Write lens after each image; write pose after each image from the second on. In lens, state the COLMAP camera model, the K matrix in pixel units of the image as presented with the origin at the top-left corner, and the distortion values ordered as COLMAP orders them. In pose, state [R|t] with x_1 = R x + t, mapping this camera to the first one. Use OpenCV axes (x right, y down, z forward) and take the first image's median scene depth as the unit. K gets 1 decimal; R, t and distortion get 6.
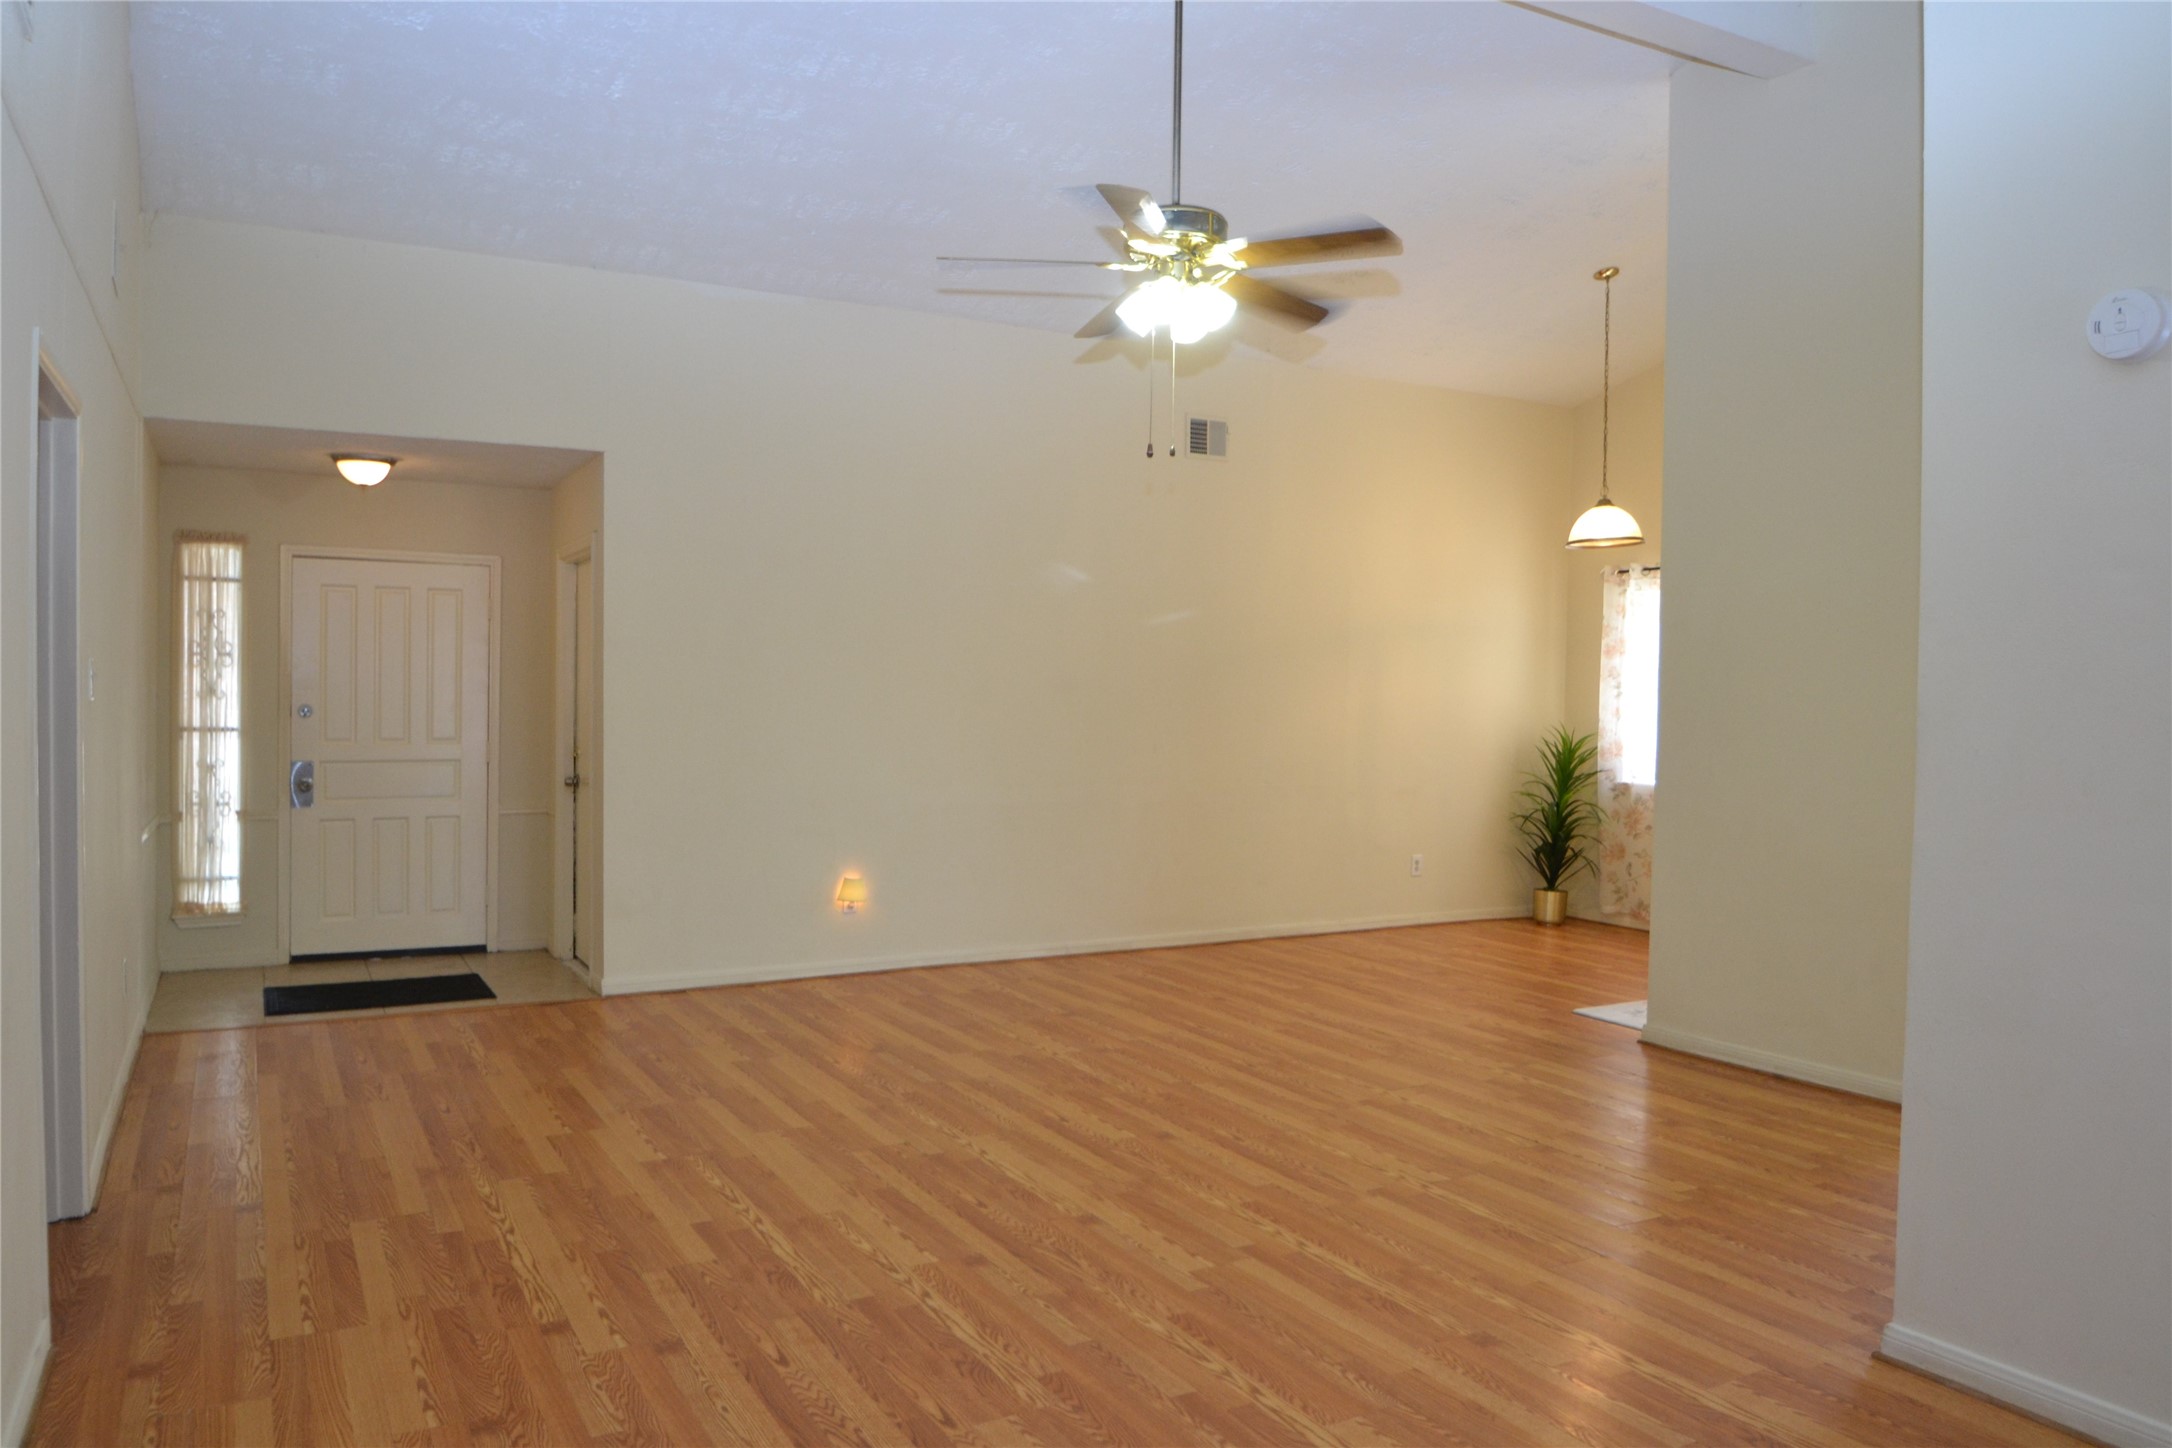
lens RADIAL K [[1490.2, 0, 1075.7], [0, 1490.2, 724.4], [0, 0, 1]] dist [-0.033603, -0.003269]
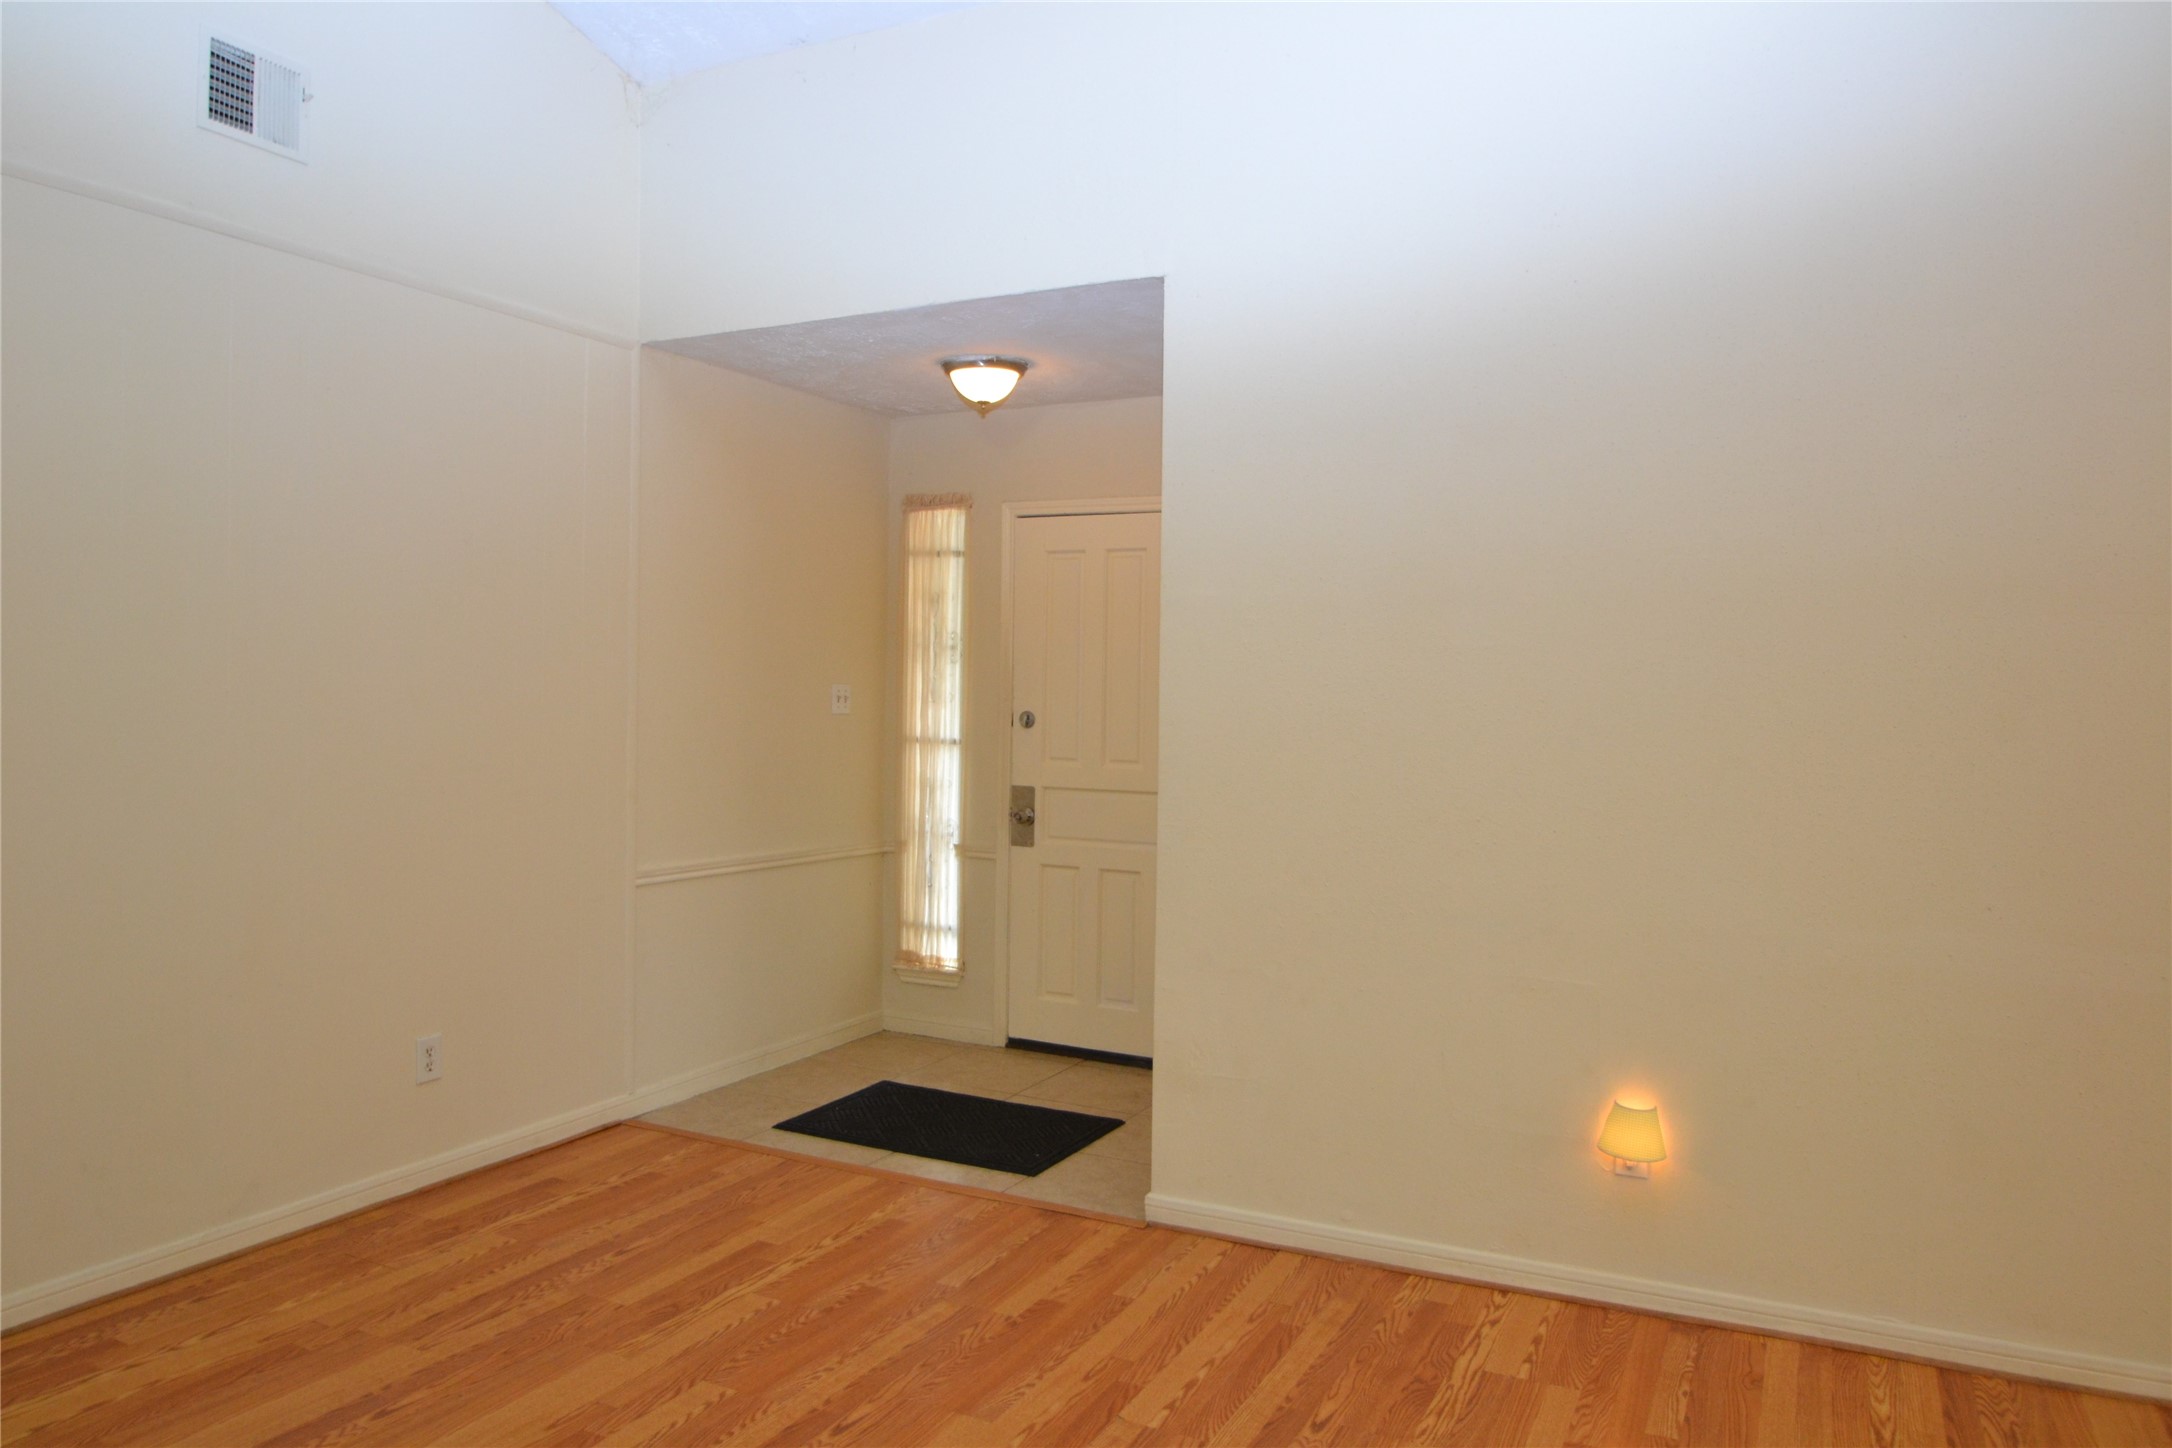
lens RADIAL K [[1490.2, 0, 1083.9], [0, 1490.2, 731.6], [0, 0, 1]] dist [-0.033603, -0.003269]
pose [[0.570111, 0.025567, -0.821169, 0.127451], [-0.032529, 0.999434, 0.008533, -0.011180], [0.820923, 0.021847, 0.570621, 0.602680]]
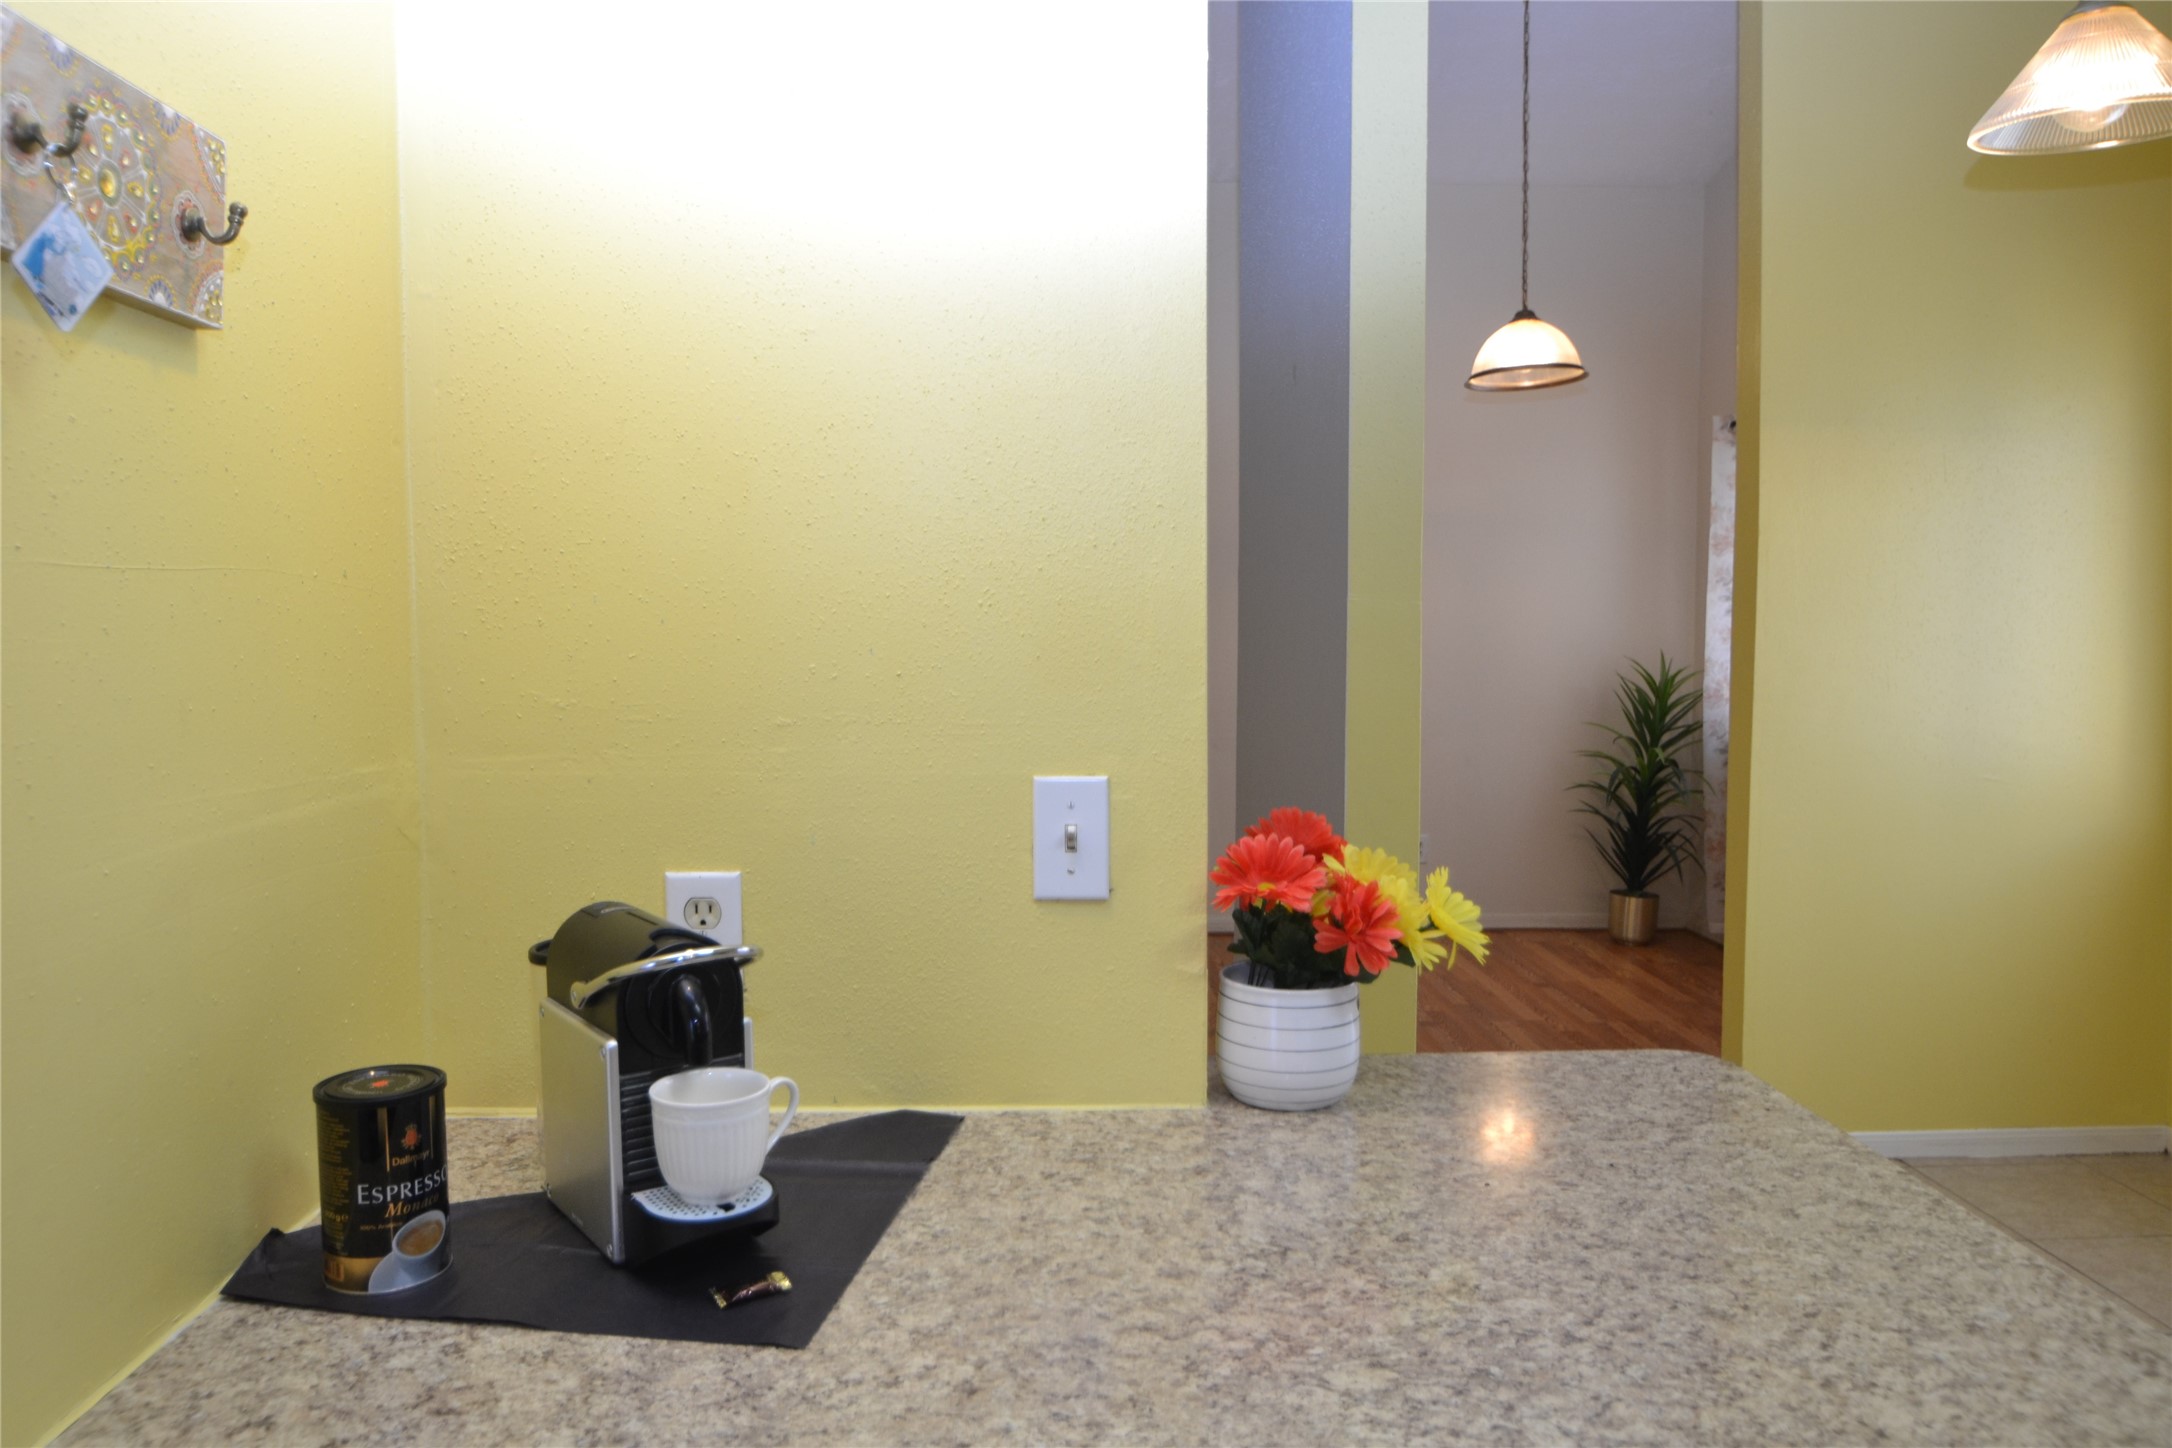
lens RADIAL K [[1490.2, 0, 1083.6], [0, 1490.2, 738.6], [0, 0, 1]] dist [-0.033603, -0.003269]
pose [[0.900586, 0.006386, -0.434630, 0.504959], [0.015507, 0.998784, 0.046805, 0.002625], [0.434400, -0.048892, 0.899392, 0.347554]]
